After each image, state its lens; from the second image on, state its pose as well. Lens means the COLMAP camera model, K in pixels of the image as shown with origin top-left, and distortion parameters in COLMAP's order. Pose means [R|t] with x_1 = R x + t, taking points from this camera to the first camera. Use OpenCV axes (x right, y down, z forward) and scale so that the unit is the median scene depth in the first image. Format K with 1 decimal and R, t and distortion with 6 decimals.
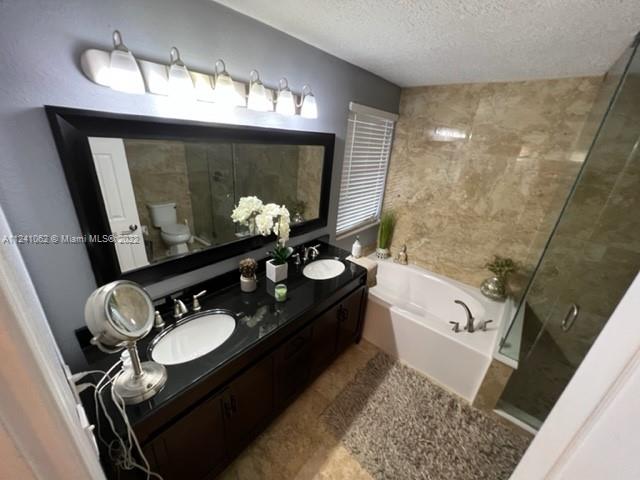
lens RADIAL K [[255.5, 0, 320.3], [0, 255.5, 242.2], [0, 0, 1]] dist [-0.002659, 0.000648]
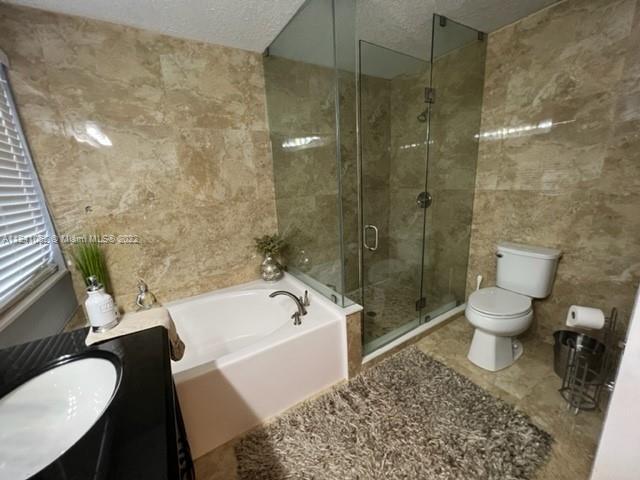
lens RADIAL K [[255.5, 0, 317.7], [0, 255.5, 241.5], [0, 0, 1]] dist [-0.002659, 0.000648]
pose [[0.310731, -0.313023, 0.897476, -0.073633], [0.435083, 0.886330, 0.158497, 0.015591], [-0.845073, 0.341227, 0.411601, 0.430432]]
